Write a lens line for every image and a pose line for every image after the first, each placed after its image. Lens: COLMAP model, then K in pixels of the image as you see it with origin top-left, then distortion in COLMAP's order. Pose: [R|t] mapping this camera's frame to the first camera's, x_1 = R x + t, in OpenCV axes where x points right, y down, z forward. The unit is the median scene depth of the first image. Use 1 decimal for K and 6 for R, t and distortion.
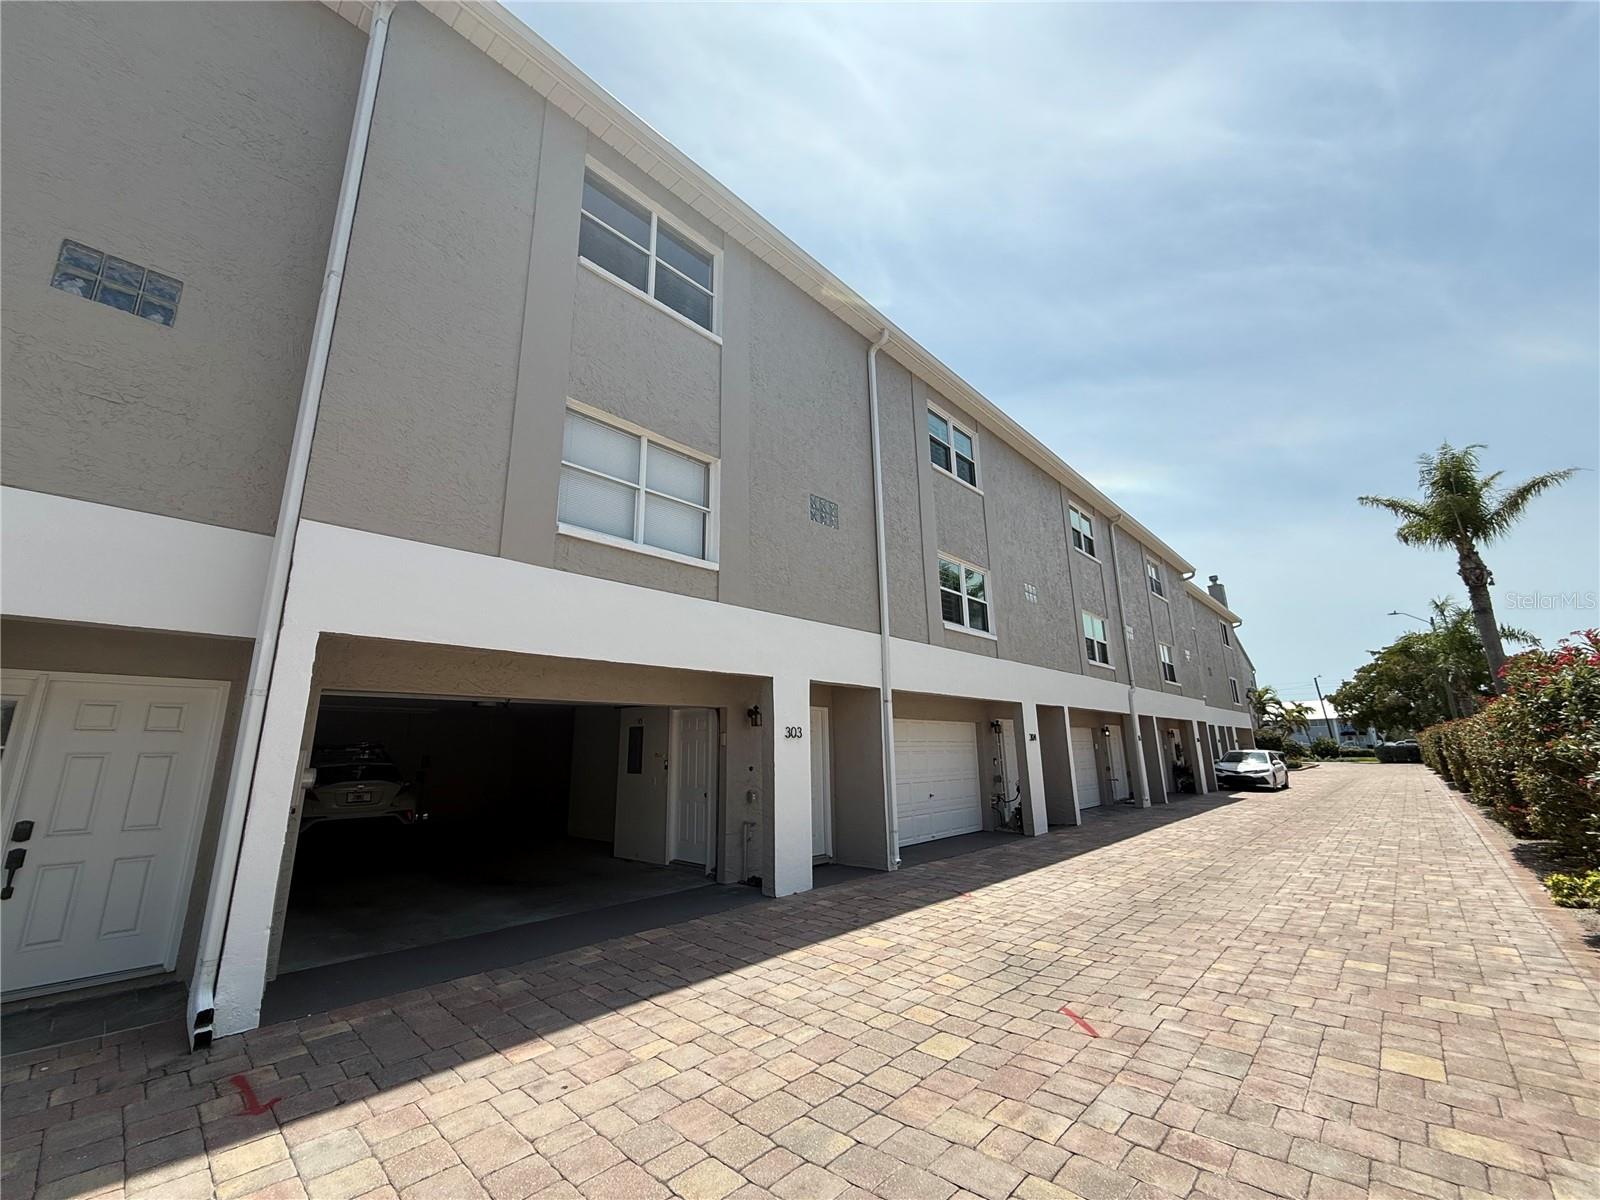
lens RADIAL K [[636.2, 0, 799.6], [0, 636.2, 603.3], [0, 0, 1]] dist [-0.001795, 0.000246]
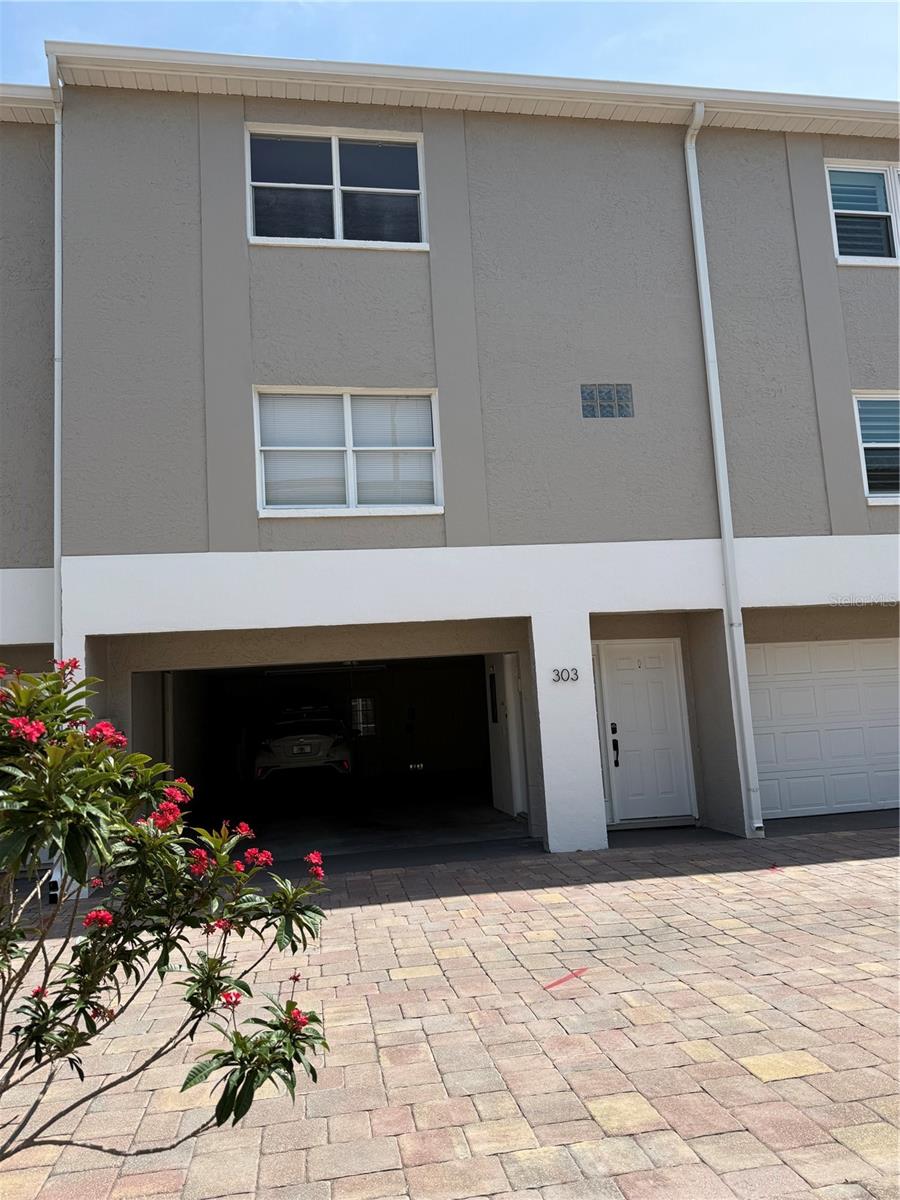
lens RADIAL K [[843.5, 0, 449.5], [0, 843.5, 601.1], [0, 0, 1]] dist [0.037864, -0.021543]
pose [[0.803641, -0.108063, -0.585221, 0.612802], [0.181743, 0.980962, 0.068437, -0.007517], [0.566684, -0.161358, 0.807981, -0.018525]]
